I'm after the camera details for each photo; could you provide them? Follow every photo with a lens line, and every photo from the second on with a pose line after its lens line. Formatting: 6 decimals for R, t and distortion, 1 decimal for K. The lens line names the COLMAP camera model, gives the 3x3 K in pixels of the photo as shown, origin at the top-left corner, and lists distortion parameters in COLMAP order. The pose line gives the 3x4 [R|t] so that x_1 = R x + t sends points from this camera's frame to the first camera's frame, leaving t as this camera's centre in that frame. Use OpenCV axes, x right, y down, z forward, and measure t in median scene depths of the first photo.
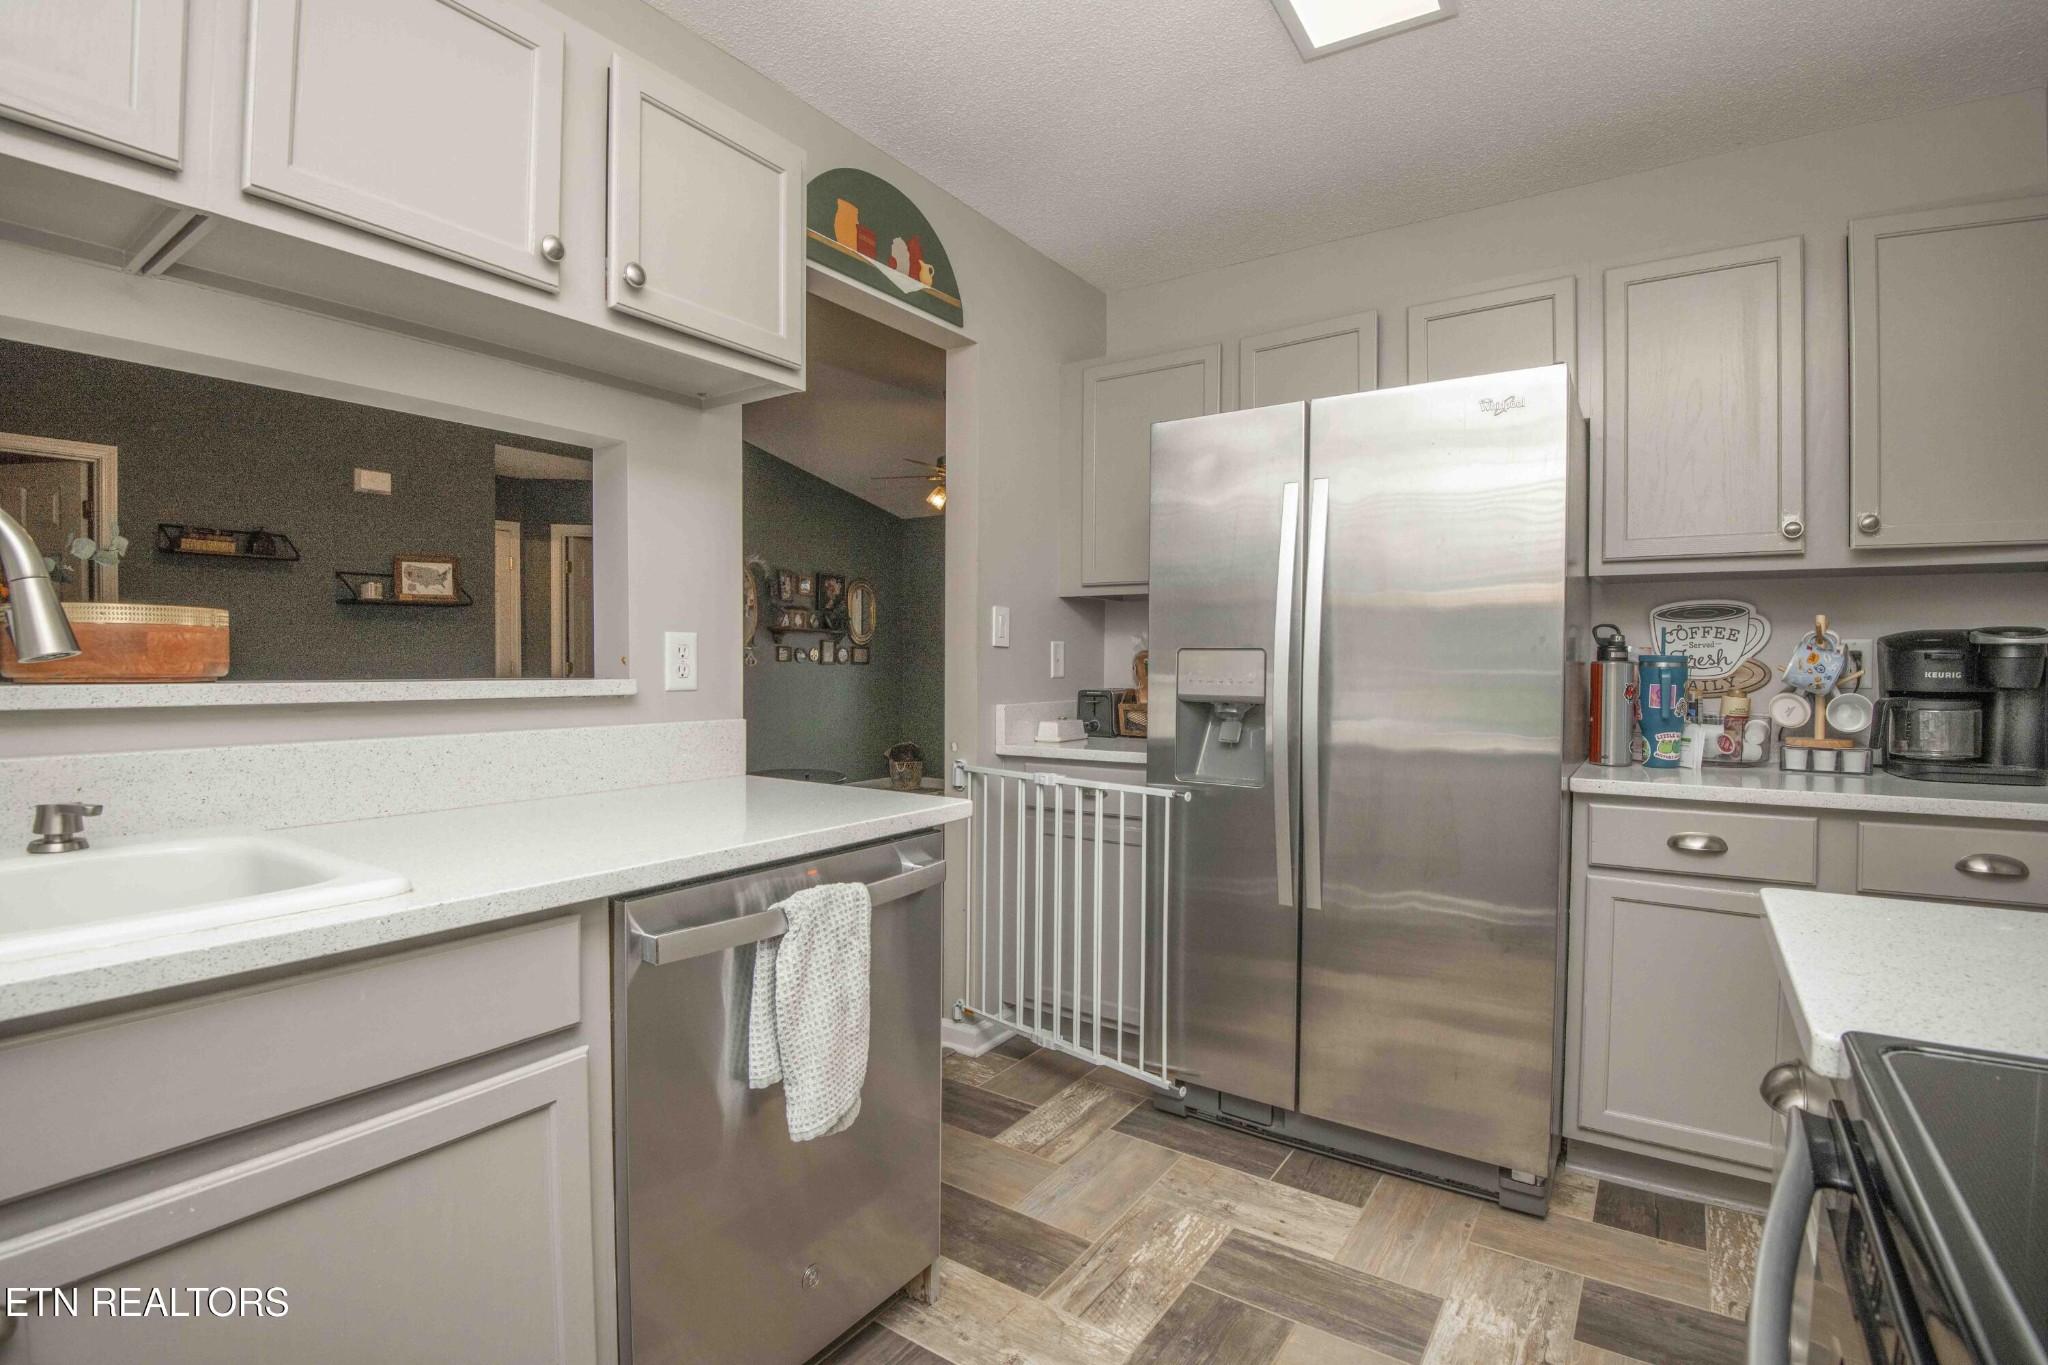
lens RADIAL K [[947.6, 0, 919.5], [0, 947.6, 692.5], [0, 0, 1]] dist [-0.025723, -0.005958]
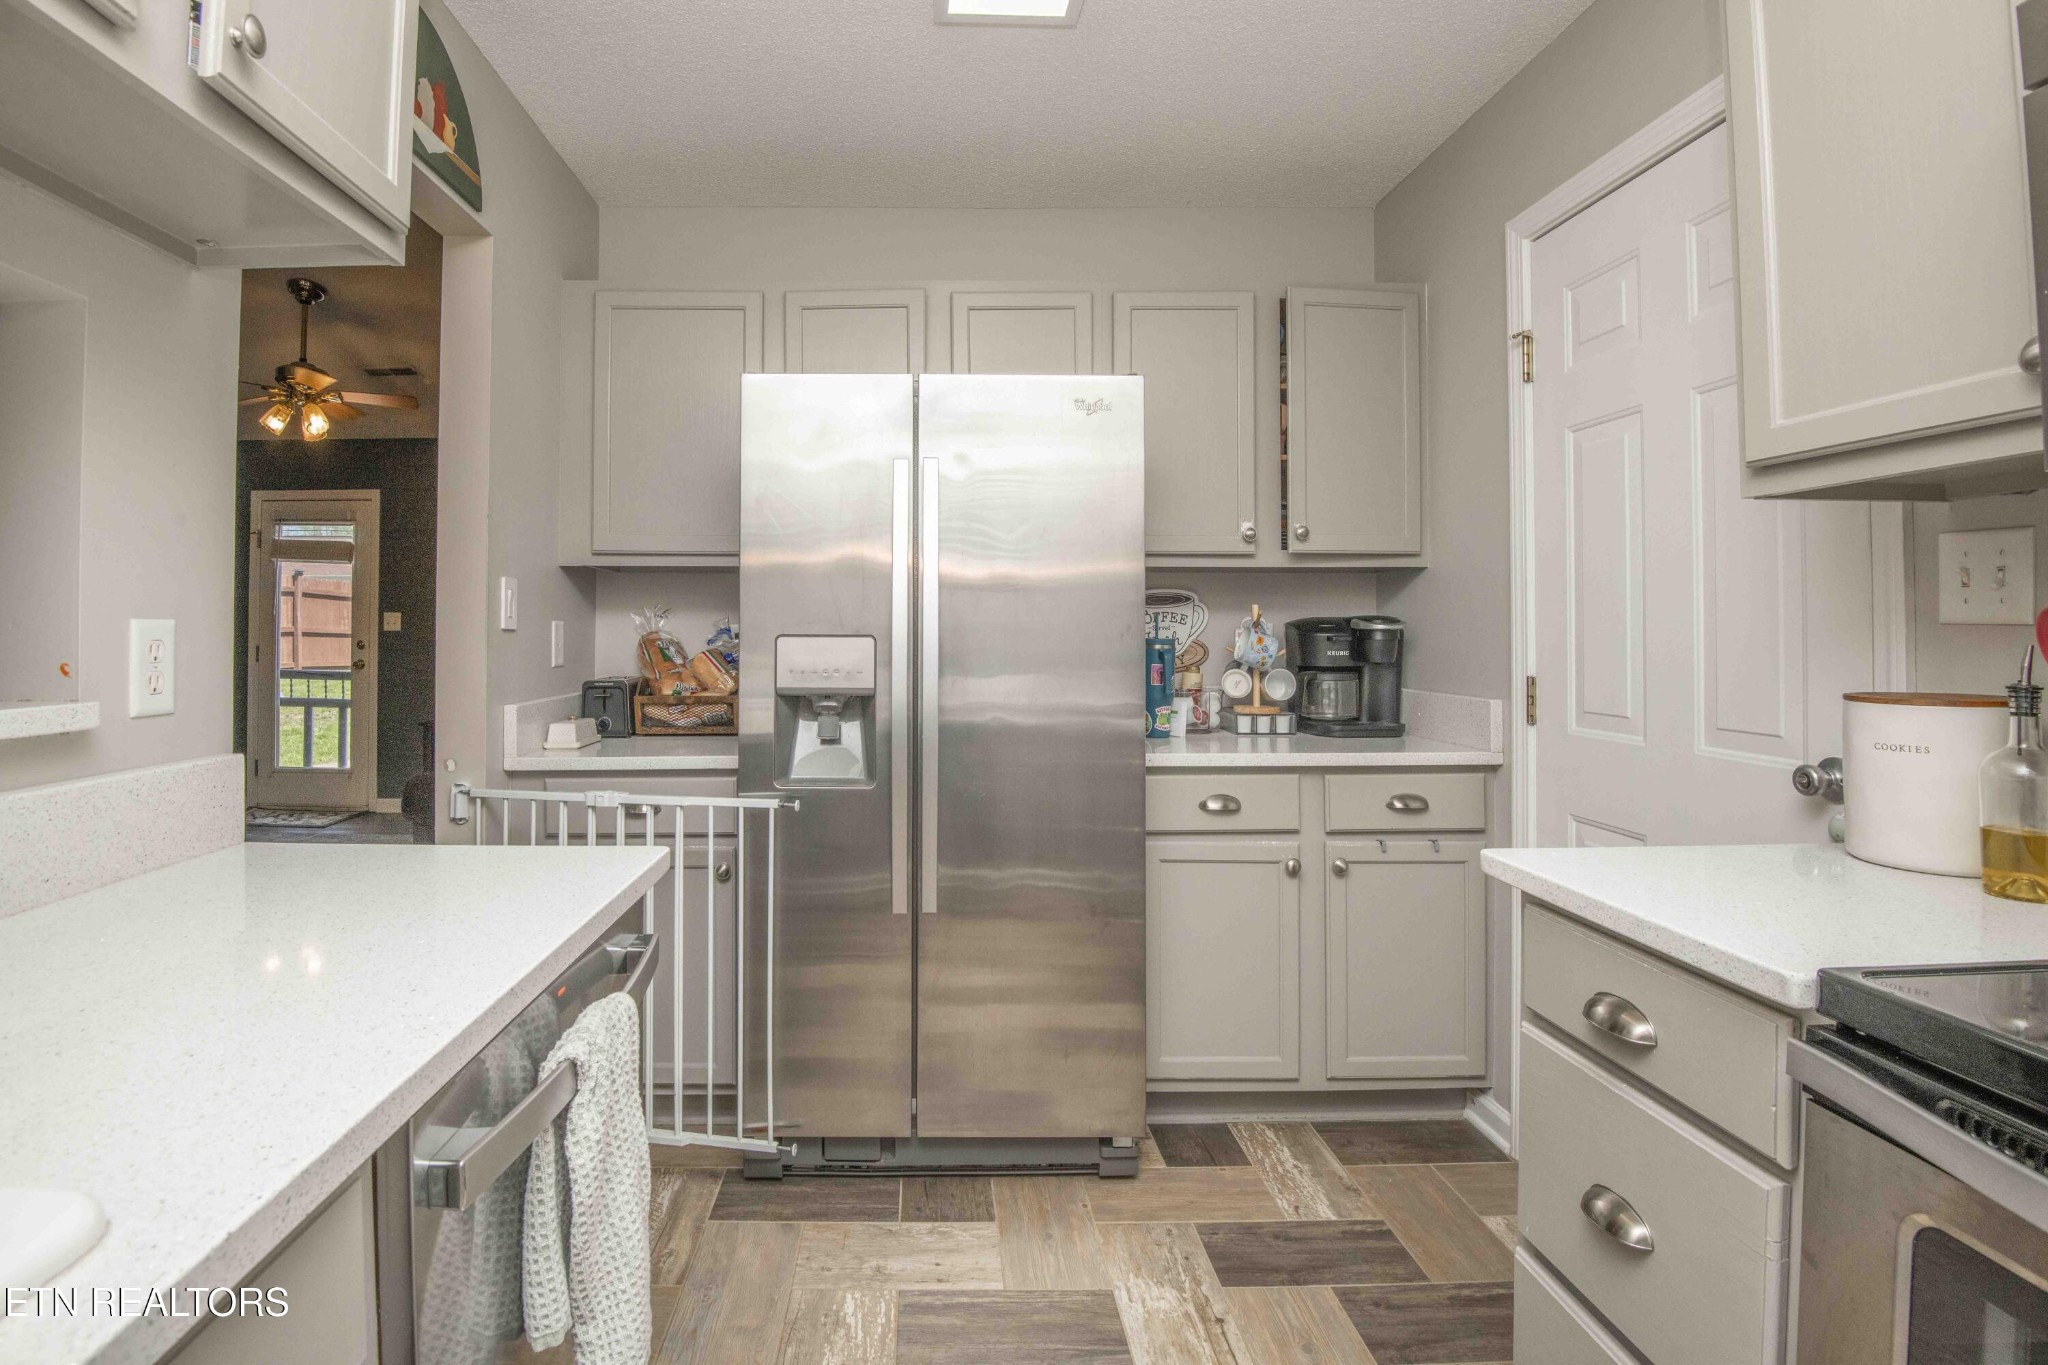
lens RADIAL K [[1070.0, 0, 921.7], [0, 1070.0, 623.0], [0, 0, 1]] dist [-0.009085, -0.009205]
pose [[0.803141, 0.001767, 0.595787, -0.215535], [0.022643, 0.999183, -0.033487, -0.022689], [-0.595359, 0.040385, 0.802444, 0.130785]]
